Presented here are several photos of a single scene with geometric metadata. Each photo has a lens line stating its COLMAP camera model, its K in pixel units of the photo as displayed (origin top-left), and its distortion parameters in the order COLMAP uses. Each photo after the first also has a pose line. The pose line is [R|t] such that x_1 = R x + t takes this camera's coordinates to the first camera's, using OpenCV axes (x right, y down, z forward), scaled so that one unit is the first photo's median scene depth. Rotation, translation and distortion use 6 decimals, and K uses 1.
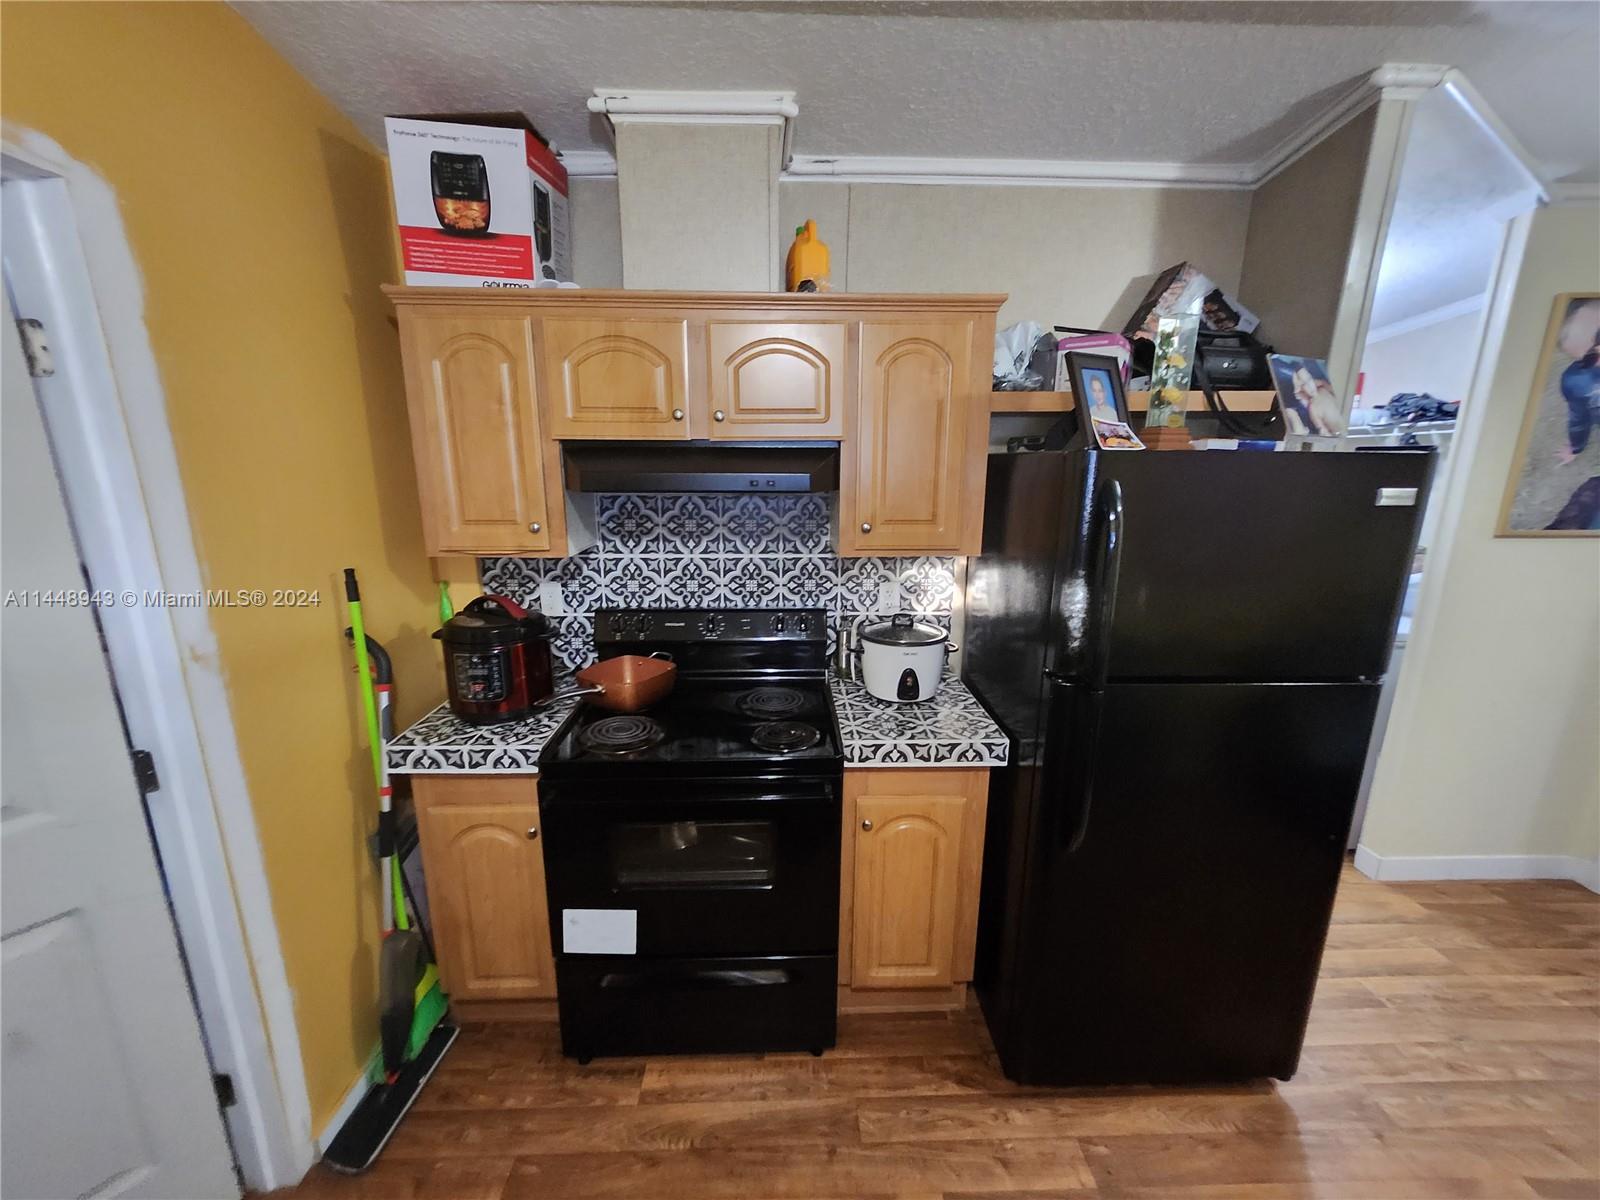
lens RADIAL K [[630.9, 0, 804.6], [0, 630.9, 606.1], [0, 0, 1]] dist [-0.006089, 0.002709]
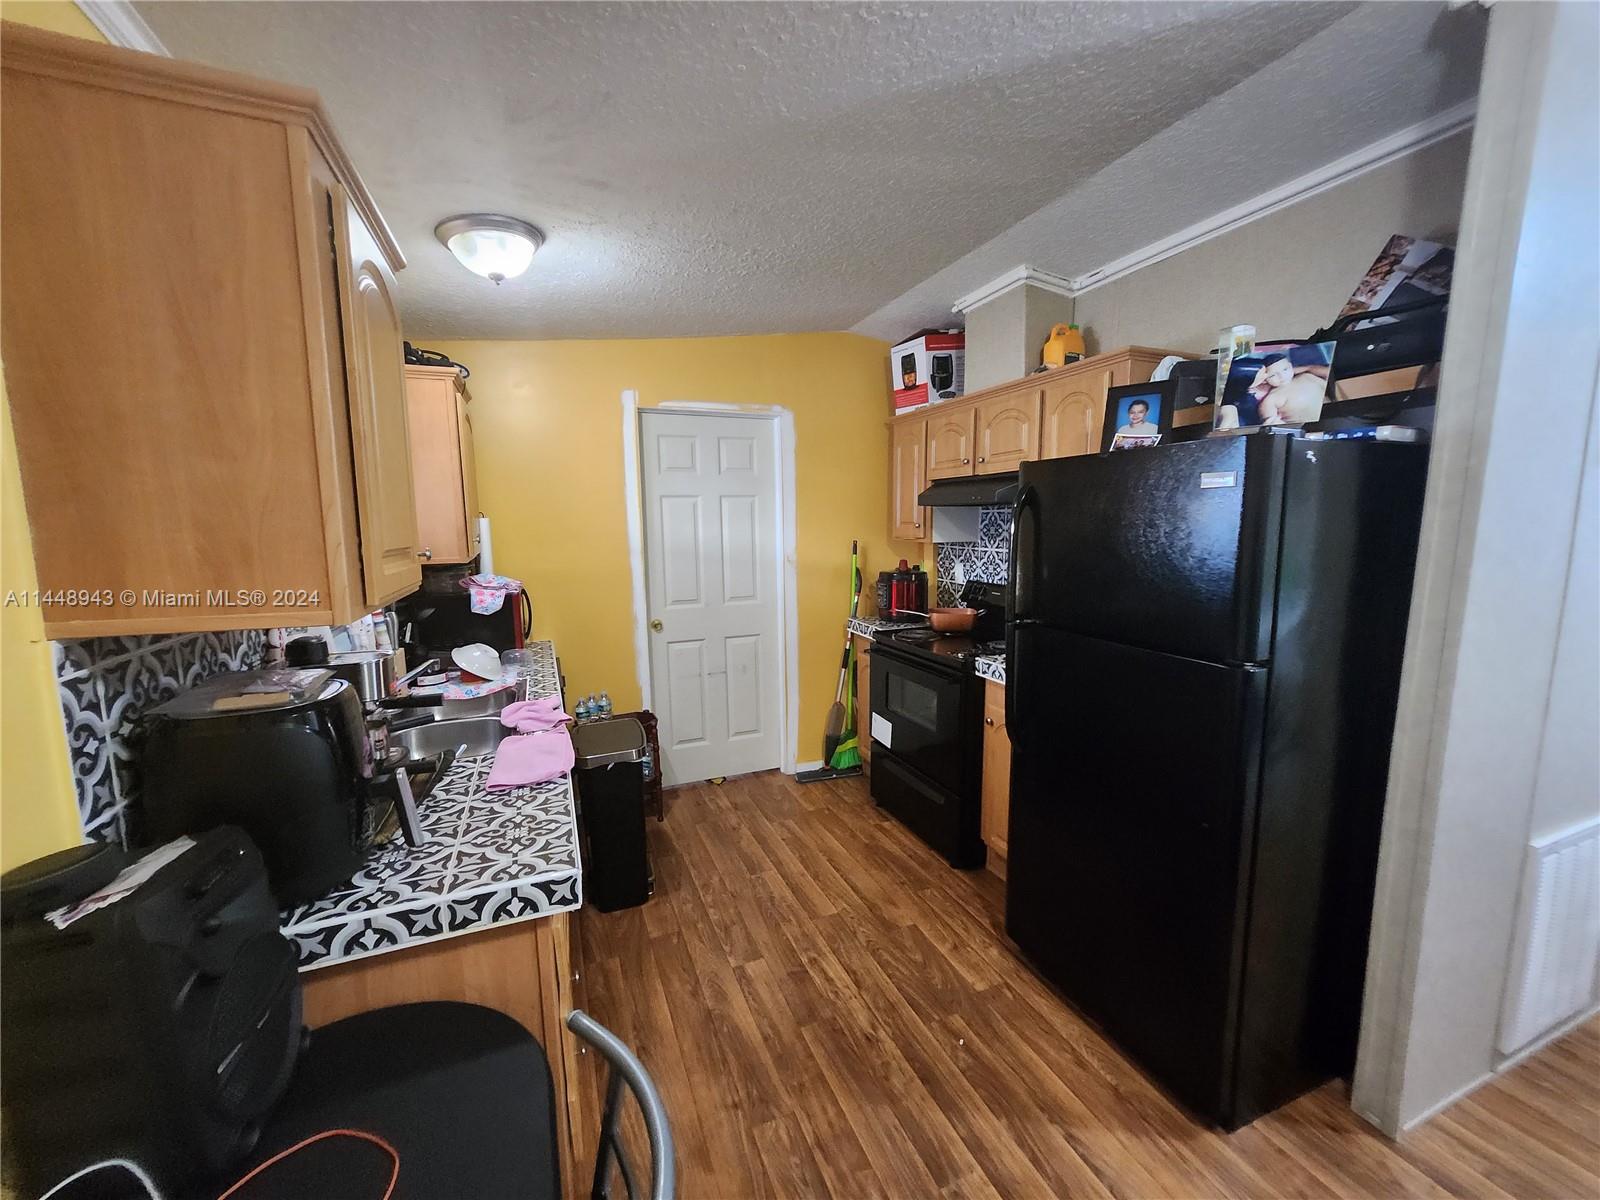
lens RADIAL K [[630.9, 0, 804.6], [0, 630.9, 606.1], [0, 0, 1]] dist [-0.006089, 0.002709]
pose [[0.352497, 0.117644, -0.928389, 1.343152], [-0.196855, 0.979190, 0.049338, 0.094478], [0.914874, 0.165367, 0.368320, 0.004026]]
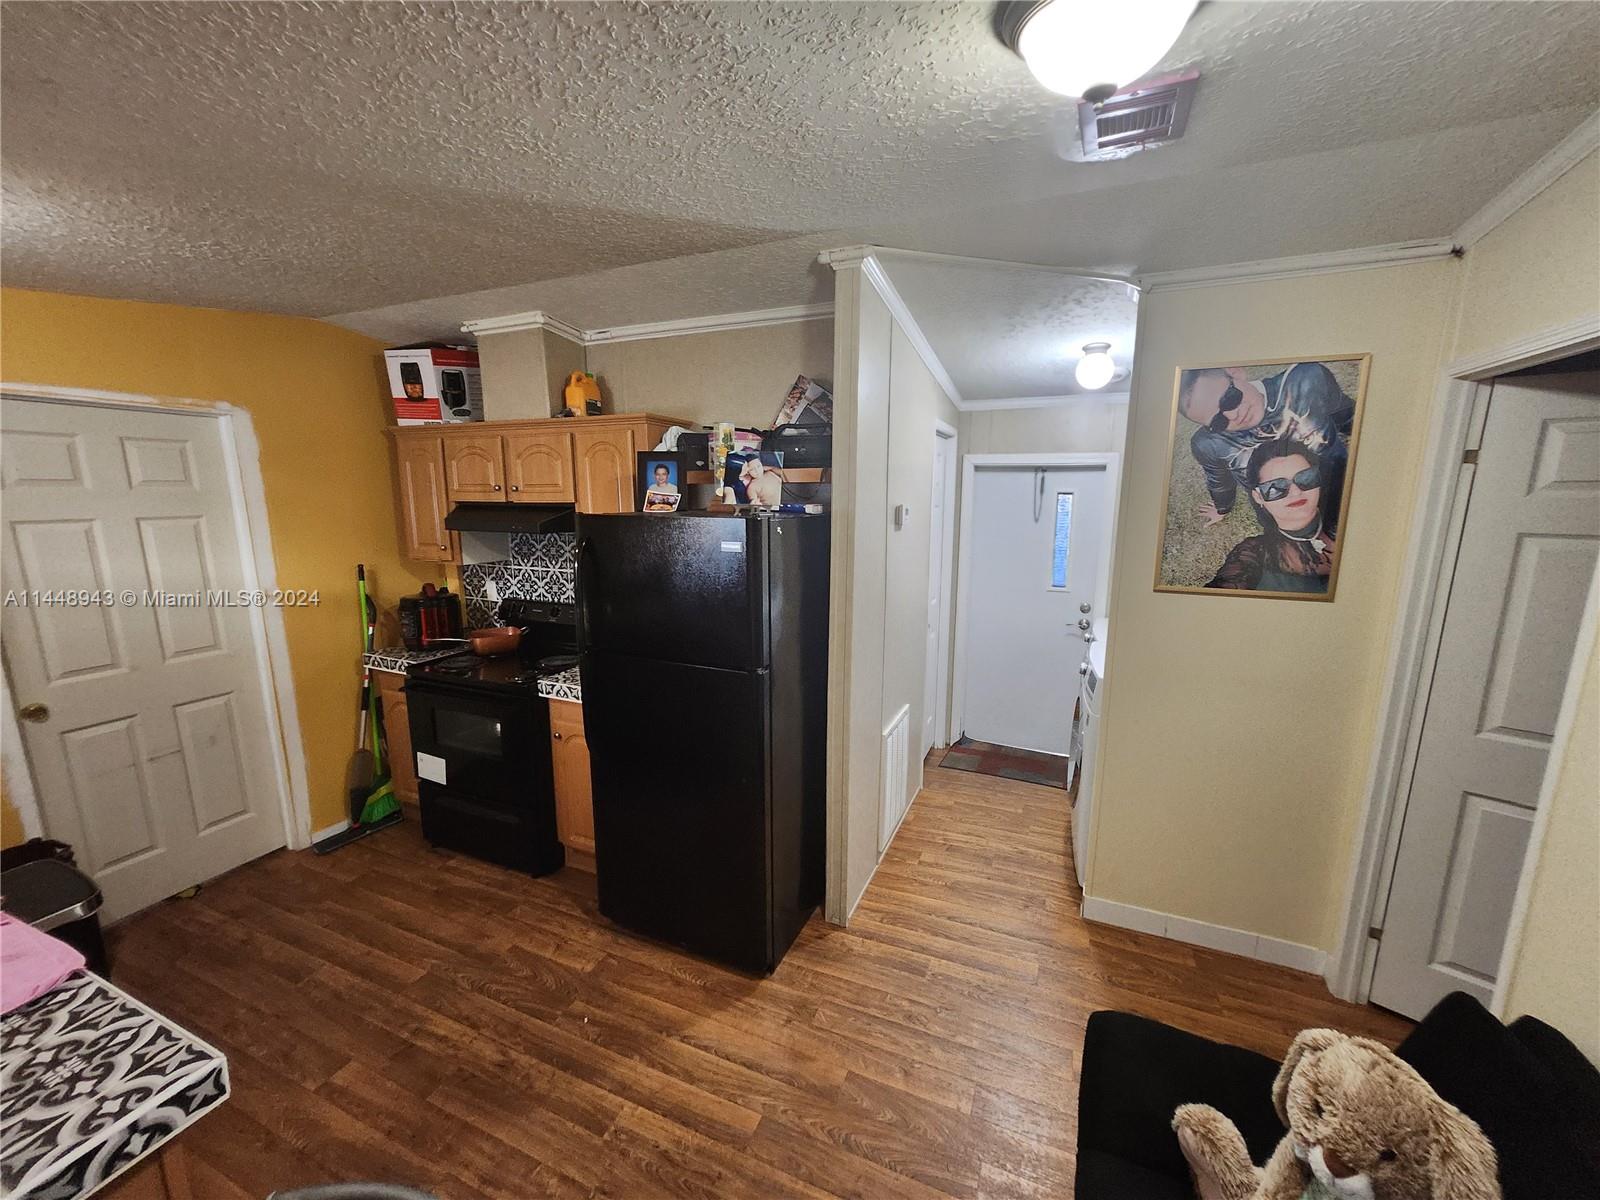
lens RADIAL K [[630.9, 0, 804.6], [0, 630.9, 606.1], [0, 0, 1]] dist [-0.006089, 0.002709]
pose [[0.907365, 0.074332, -0.413720, 1.376960], [-0.094005, 0.995195, -0.027367, -0.003537], [0.409698, 0.063724, 0.909993, -0.252234]]
